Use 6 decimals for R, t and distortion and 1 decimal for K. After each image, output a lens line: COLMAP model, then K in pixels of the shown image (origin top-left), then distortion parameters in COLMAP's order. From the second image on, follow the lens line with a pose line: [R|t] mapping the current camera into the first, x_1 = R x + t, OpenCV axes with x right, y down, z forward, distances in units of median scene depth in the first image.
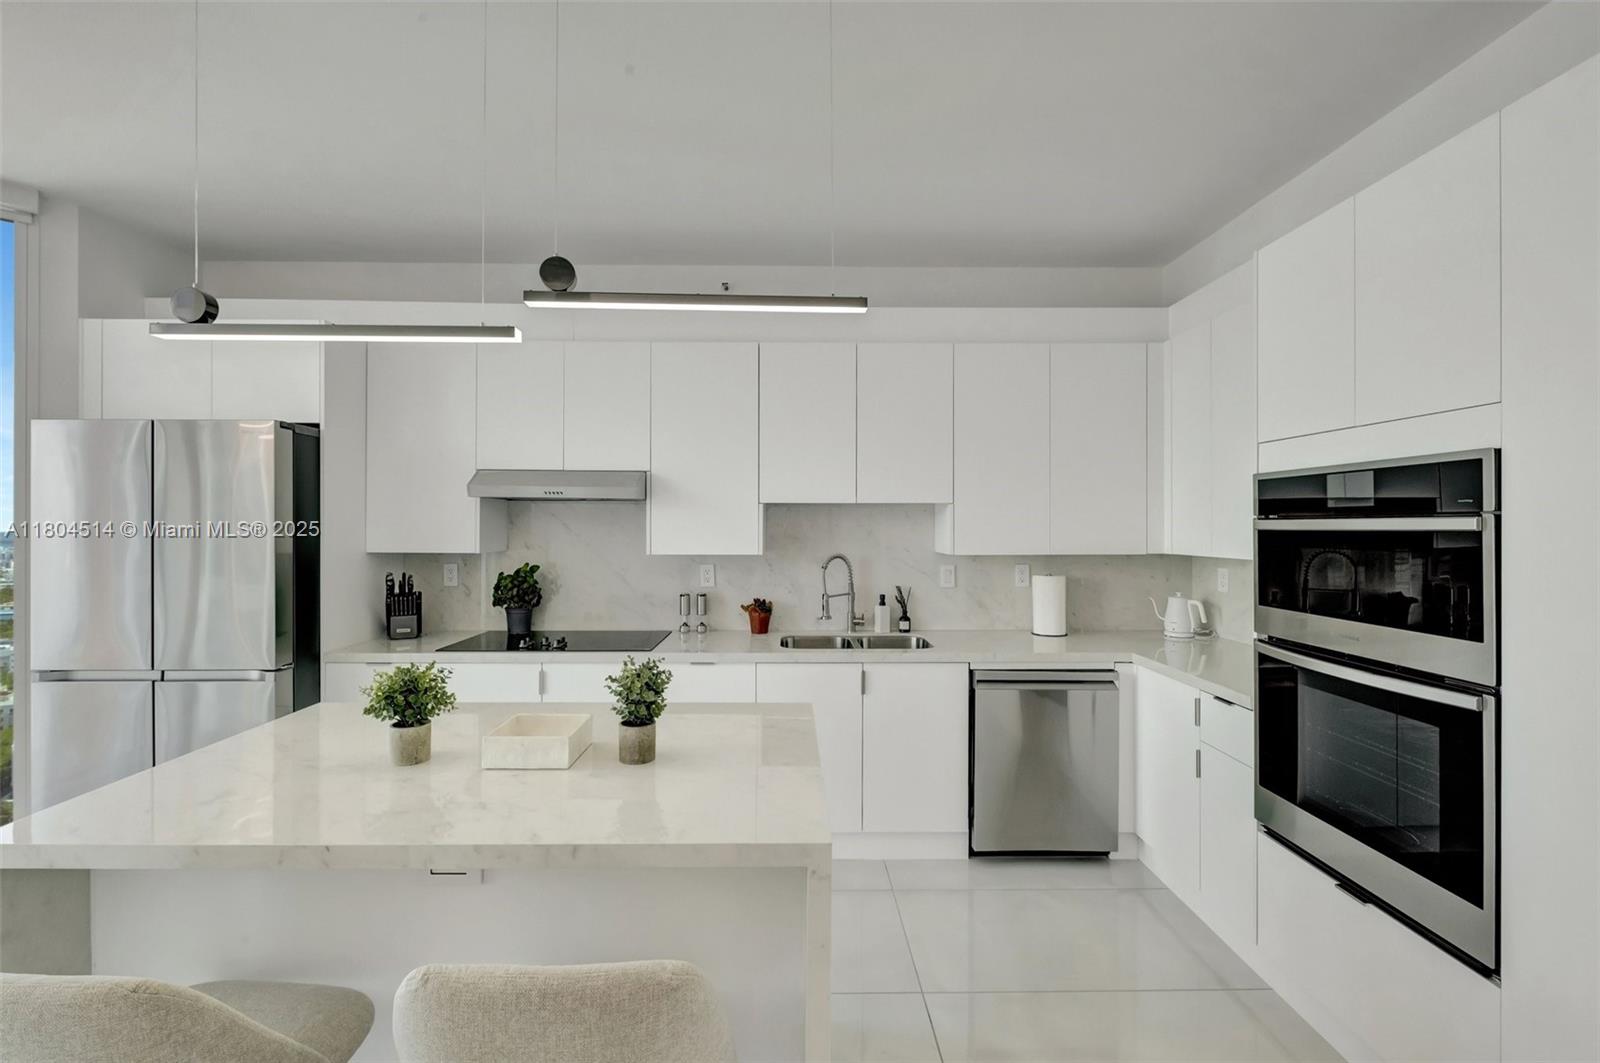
lens RADIAL K [[704.8, 0, 796.0], [0, 704.8, 522.4], [0, 0, 1]] dist [-0.000569, -0.001592]
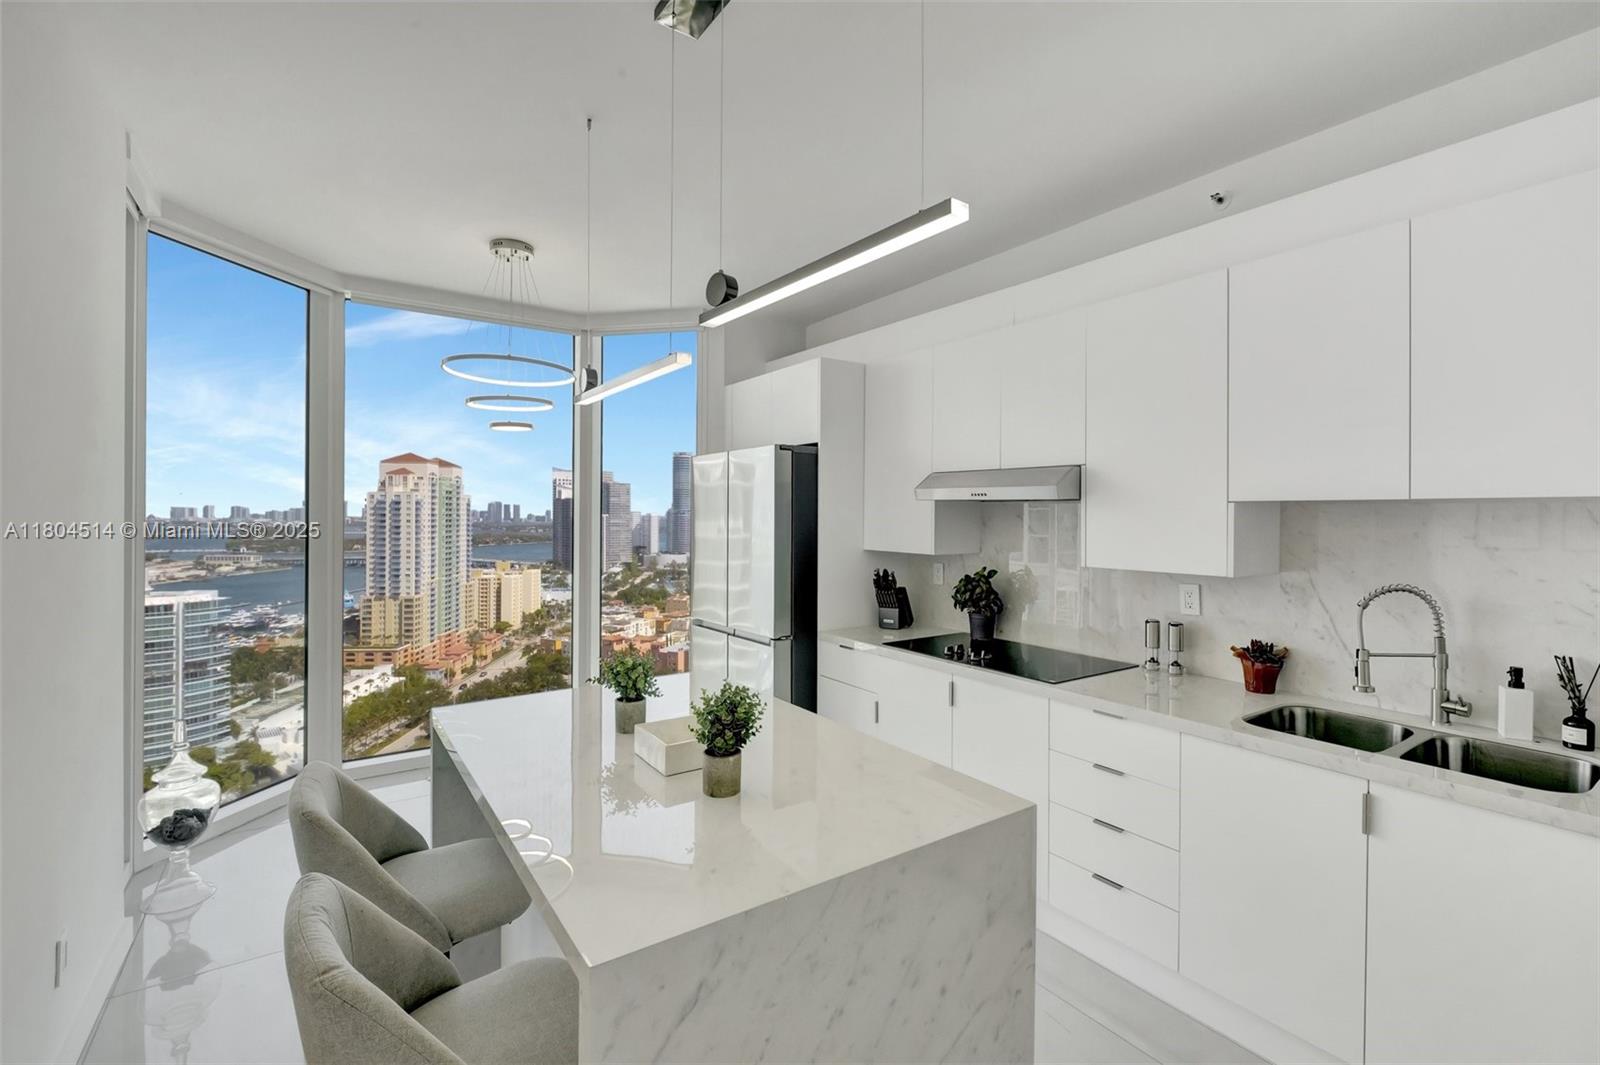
lens RADIAL K [[702.0, 0, 799.5], [0, 702.0, 514.1], [0, 0, 1]] dist [-0.000319, -0.000871]
pose [[0.556022, 0.000431, -0.831167, 0.283049], [-0.001876, 0.999998, -0.000737, -0.014113], [0.831165, 0.001969, 0.556022, 0.268901]]
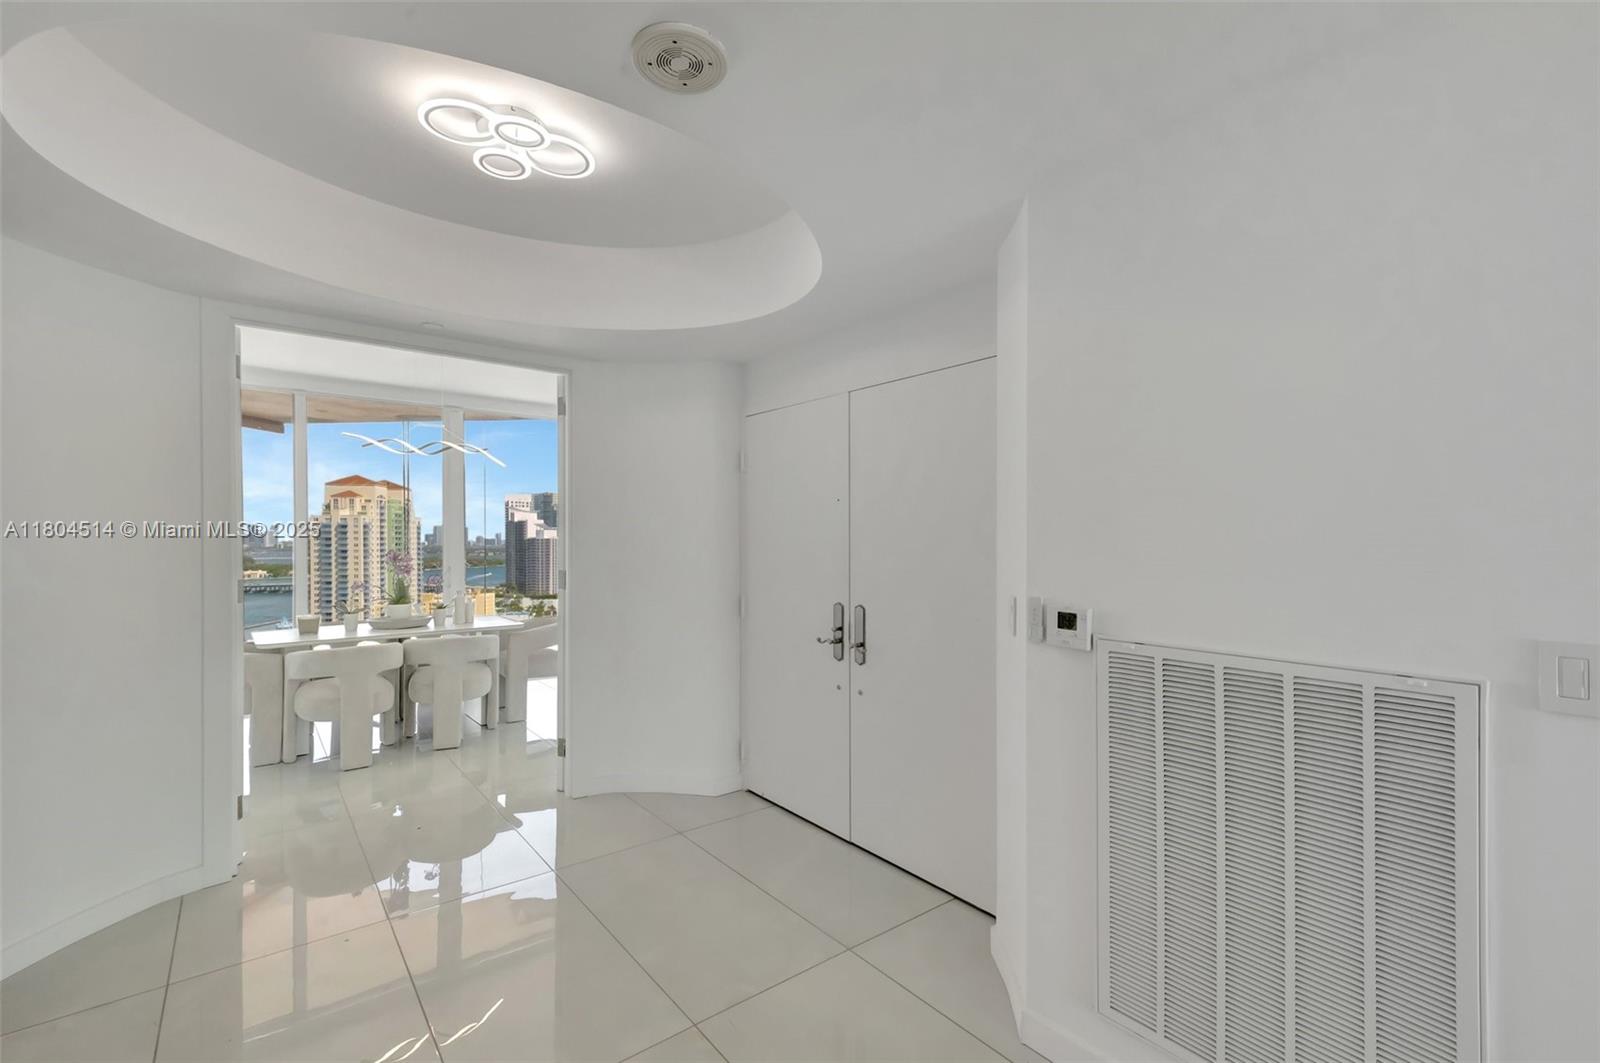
lens RADIAL K [[702.2, 0, 802.8], [0, 702.2, 543.1], [0, 0, 1]] dist [0.022482, -0.000187]
pose [[0.608890, 0.005416, -0.793236, 1.788050], [0.004624, 0.999935, 0.010377, 0.005155], [0.793241, -0.009987, 0.608826, -0.918794]]
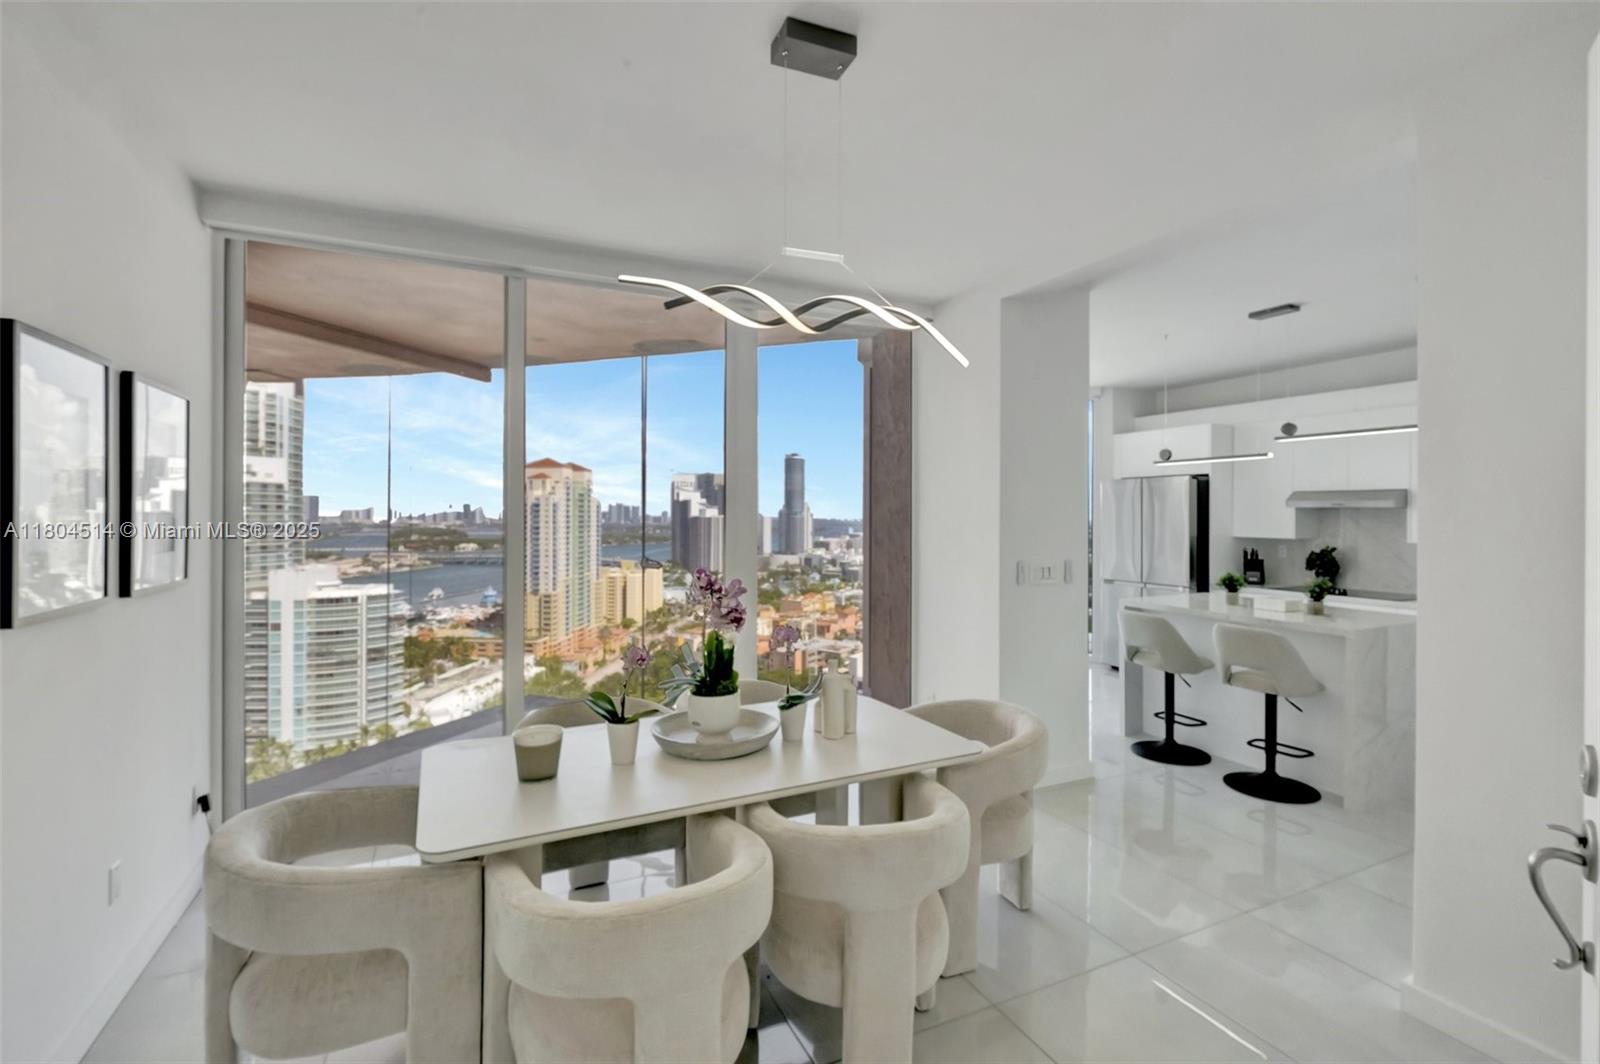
lens RADIAL K [[712.1, 0, 793.9], [0, 712.1, 515.8], [0, 0, 1]] dist [0.000364, 0.000024]
pose [[0.413936, 0.000270, -0.910306, 0.658753], [0.001379, 0.999999, 0.000924, -0.018223], [0.910305, -0.001638, 0.413935, -0.889948]]
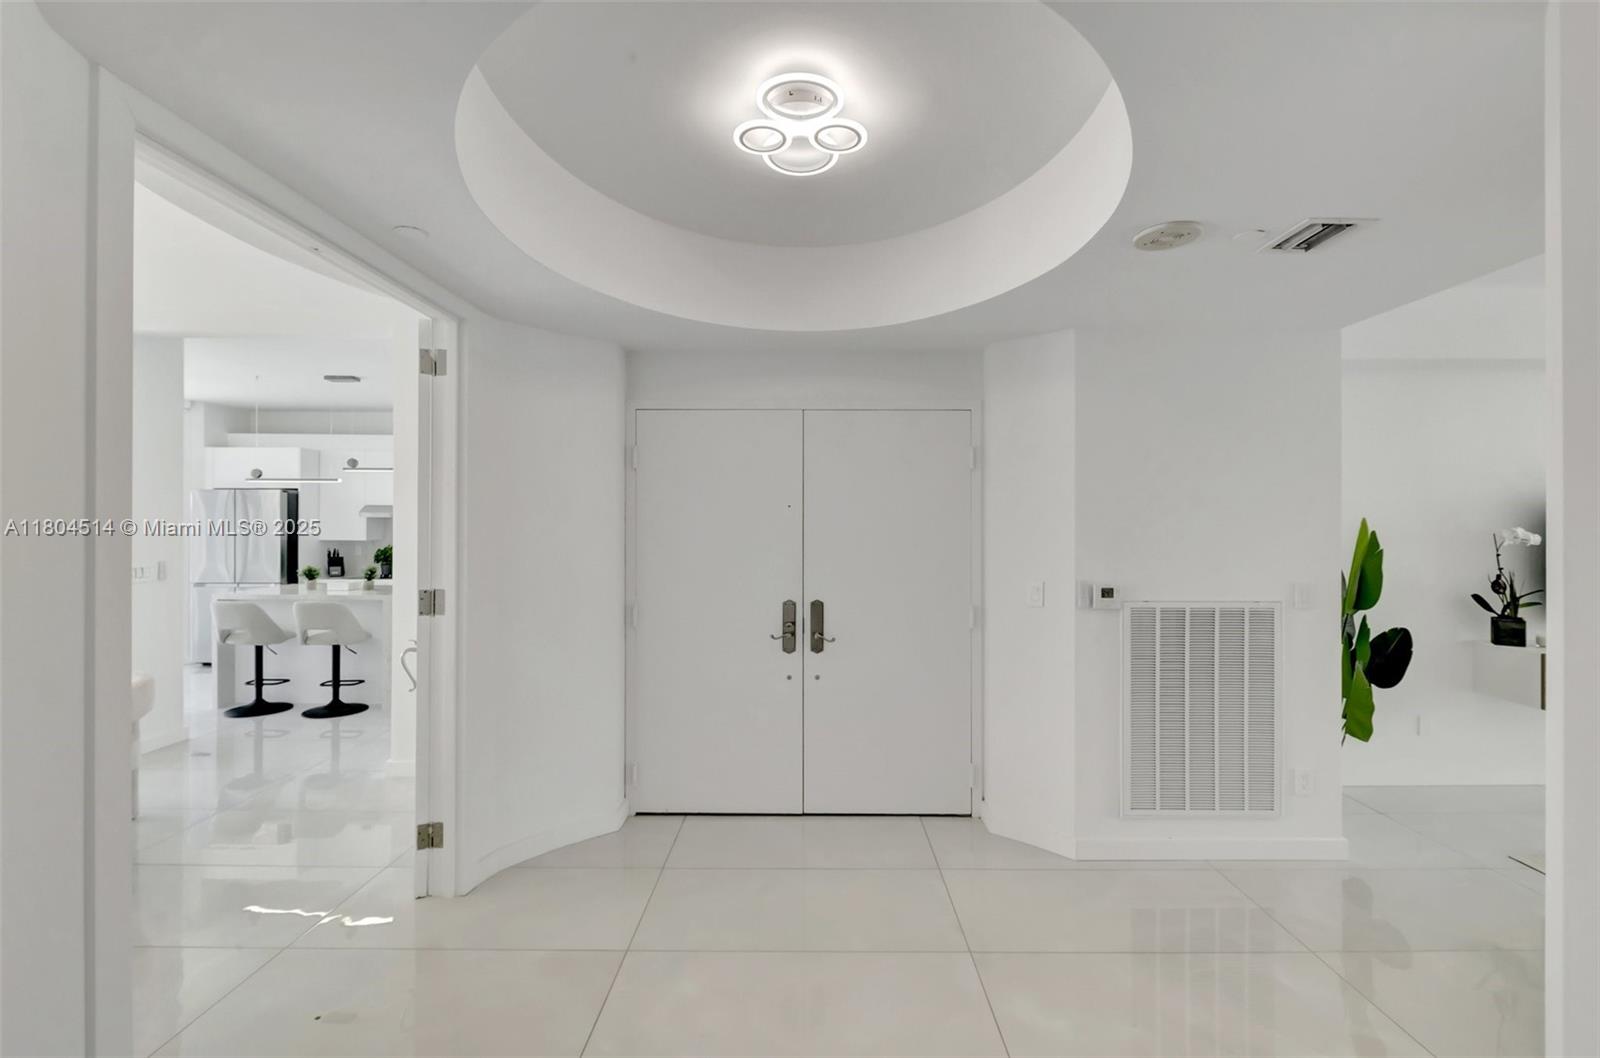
lens RADIAL K [[714.3, 0, 802.4], [0, 714.3, 524.0], [0, 0, 1]] dist [0.000982, -0.000277]
pose [[0.999755, 0.001487, -0.022070, 1.075321], [-0.001428, 0.999995, 0.002684, -0.020451], [0.022074, -0.002652, 0.999753, -1.379532]]
